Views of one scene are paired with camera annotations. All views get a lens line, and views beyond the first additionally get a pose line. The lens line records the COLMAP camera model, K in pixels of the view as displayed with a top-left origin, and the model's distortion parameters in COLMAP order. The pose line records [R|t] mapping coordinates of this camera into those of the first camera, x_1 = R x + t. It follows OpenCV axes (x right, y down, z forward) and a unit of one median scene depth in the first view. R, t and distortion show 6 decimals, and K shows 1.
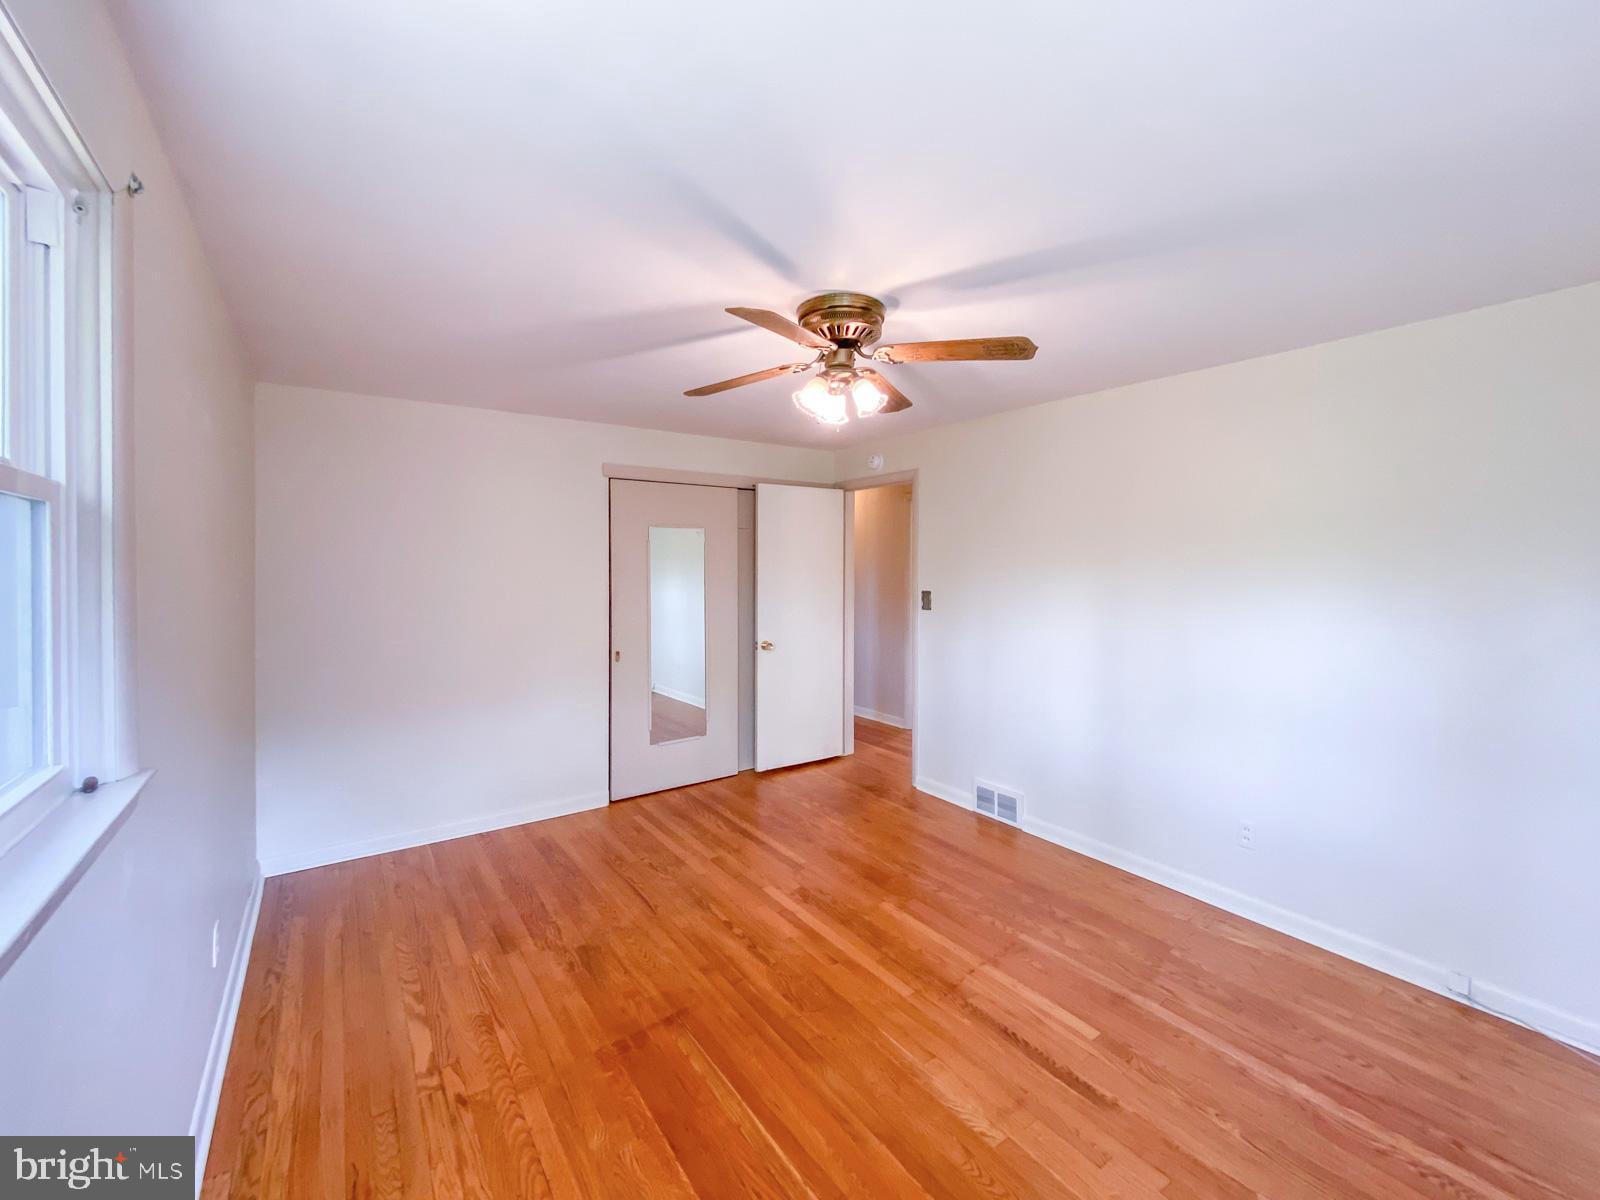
lens RADIAL K [[660.9, 0, 796.8], [0, 660.9, 577.1], [0, 0, 1]] dist [0.000505, -0.000052]
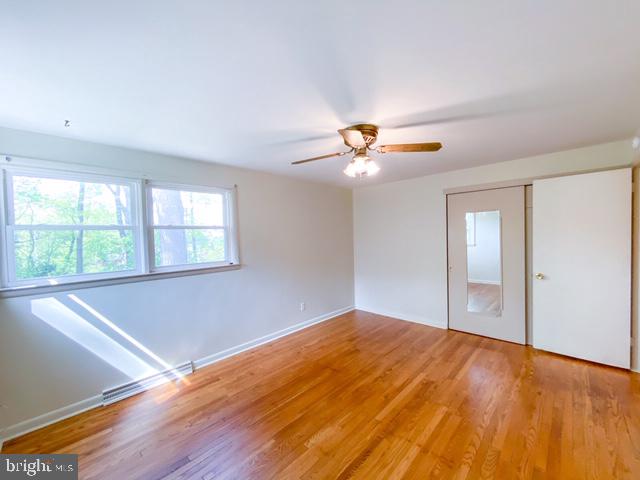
lens RADIAL K [[264.4, 0, 318.7], [0, 264.4, 230.8], [0, 0, 1]] dist [0.000505, -0.000052]
pose [[0.194069, -0.018557, -0.980812, 0.847122], [0.001006, 0.999824, -0.018718, 0.003143], [0.980987, 0.002646, 0.194054, 0.516466]]
